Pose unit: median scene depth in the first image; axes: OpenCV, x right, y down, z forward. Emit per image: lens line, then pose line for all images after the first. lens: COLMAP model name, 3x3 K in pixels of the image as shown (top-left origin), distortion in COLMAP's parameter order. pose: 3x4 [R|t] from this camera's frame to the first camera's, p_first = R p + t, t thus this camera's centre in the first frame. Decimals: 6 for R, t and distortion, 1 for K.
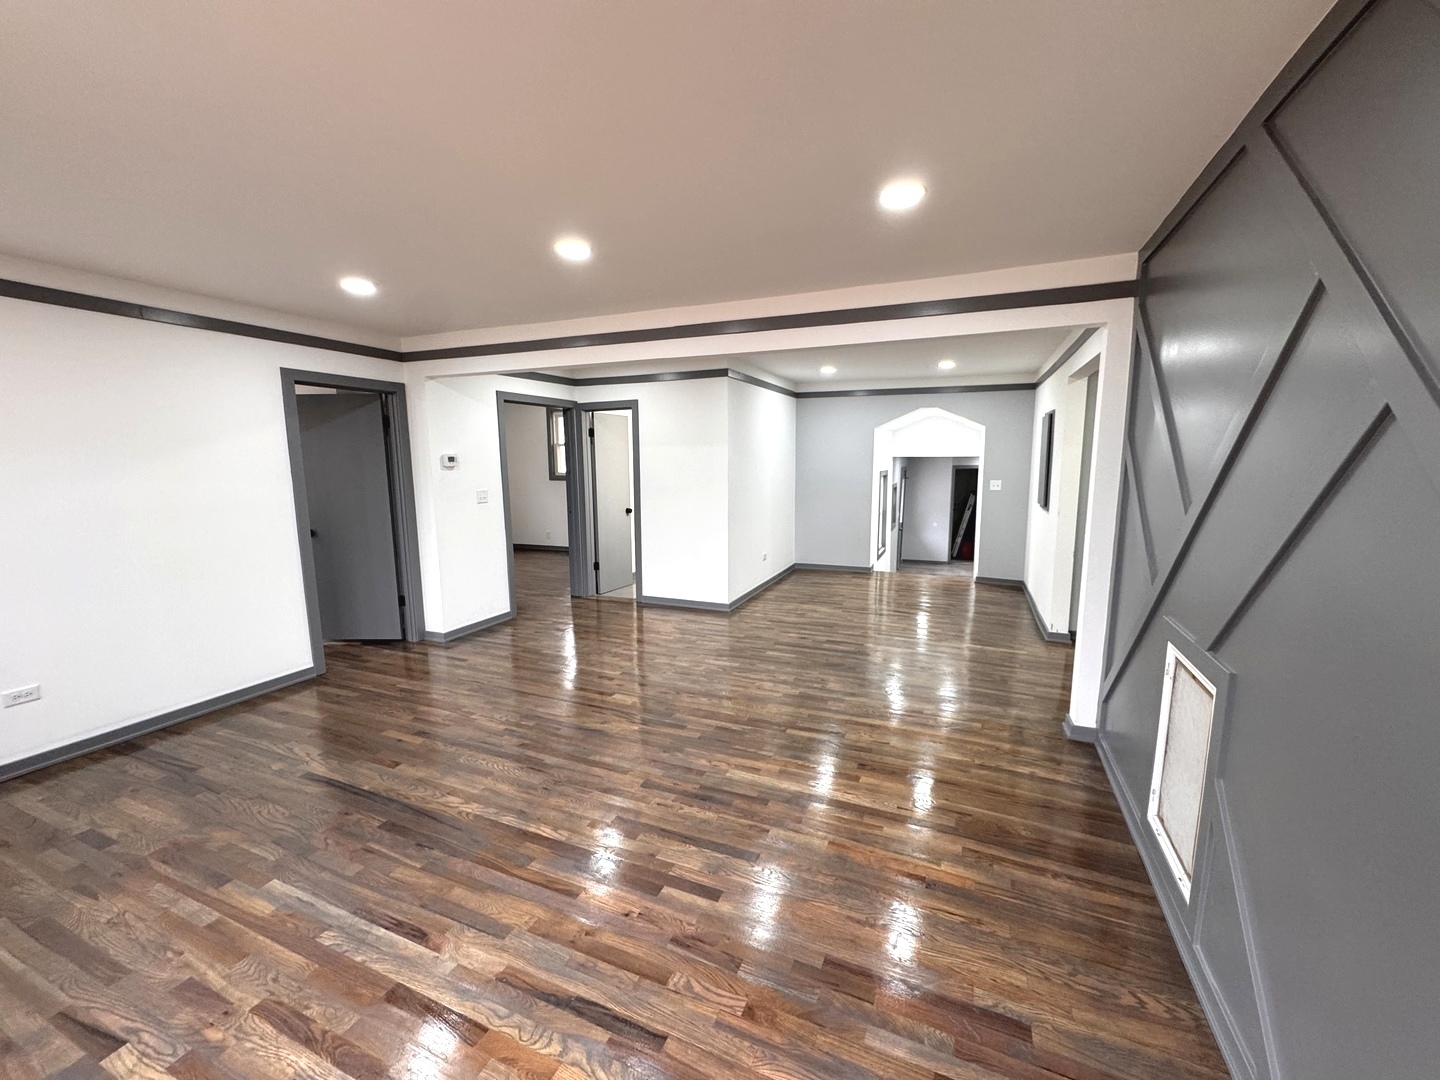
lens RADIAL K [[571.7, 0, 724.9], [0, 571.7, 544.9], [0, 0, 1]] dist [-0.003989, 0.000294]
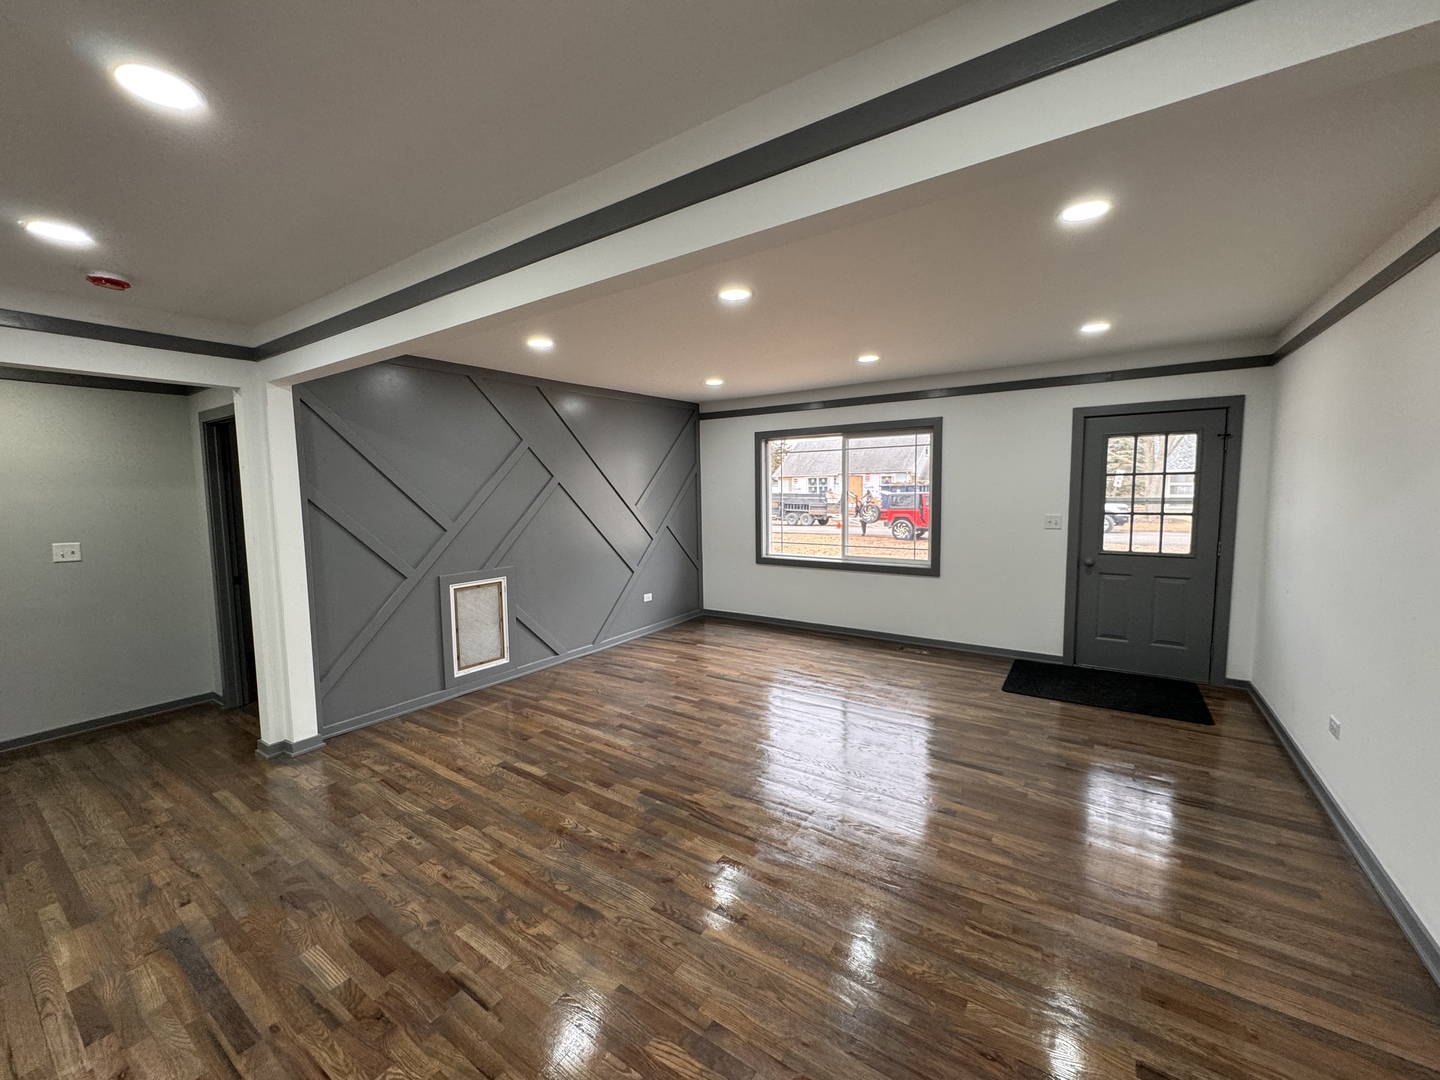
lens RADIAL K [[571.7, 0, 722.2], [0, 571.7, 540.7], [0, 0, 1]] dist [-0.003989, 0.000294]
pose [[-0.980767, 0.000475, 0.195184, -0.521705], [0.047530, 0.970476, 0.236467, -0.378864], [-0.189309, 0.241195, -0.951833, 2.464984]]
